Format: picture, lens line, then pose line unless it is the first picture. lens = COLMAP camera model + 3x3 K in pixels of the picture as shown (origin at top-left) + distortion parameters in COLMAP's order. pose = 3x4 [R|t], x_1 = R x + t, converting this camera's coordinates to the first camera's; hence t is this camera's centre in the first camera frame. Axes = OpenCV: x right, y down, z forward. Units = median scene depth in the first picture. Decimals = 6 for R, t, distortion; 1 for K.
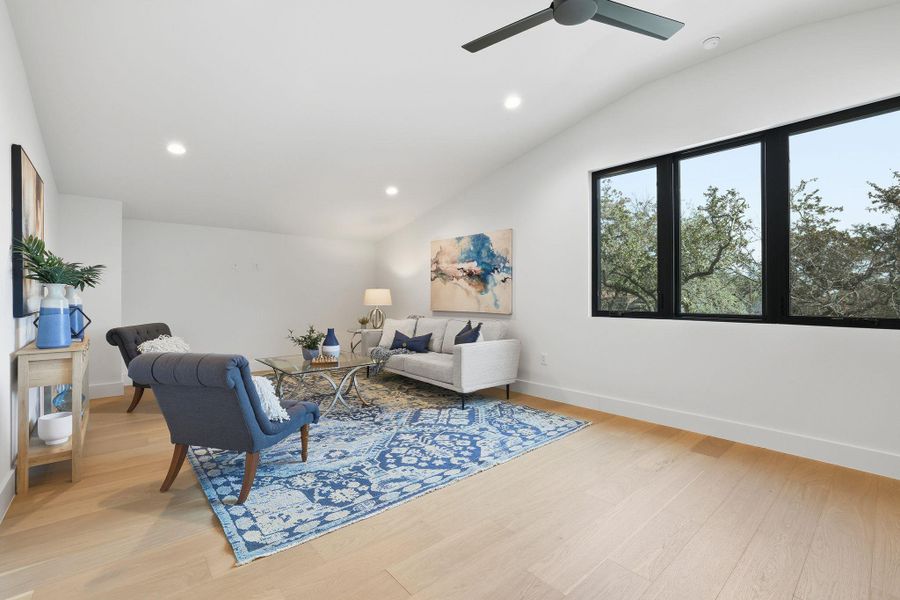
lens RADIAL K [[392.9, 0, 450.8], [0, 392.9, 294.5], [0, 0, 1]] dist [-0.023740, 0.003908]
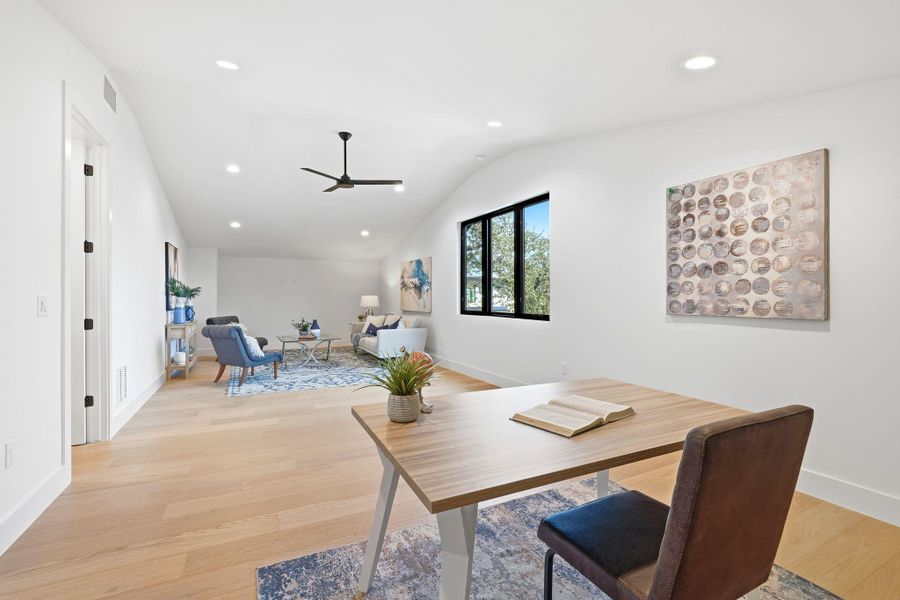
lens RADIAL K [[392.9, 0, 442.3], [0, 392.9, 295.1], [0, 0, 1]] dist [-0.023740, 0.003908]
pose [[0.970259, -0.002596, -0.242053, 0.814571], [0.002282, 0.999996, -0.001578, -0.022903], [0.242057, 0.000979, 0.970262, -0.681940]]
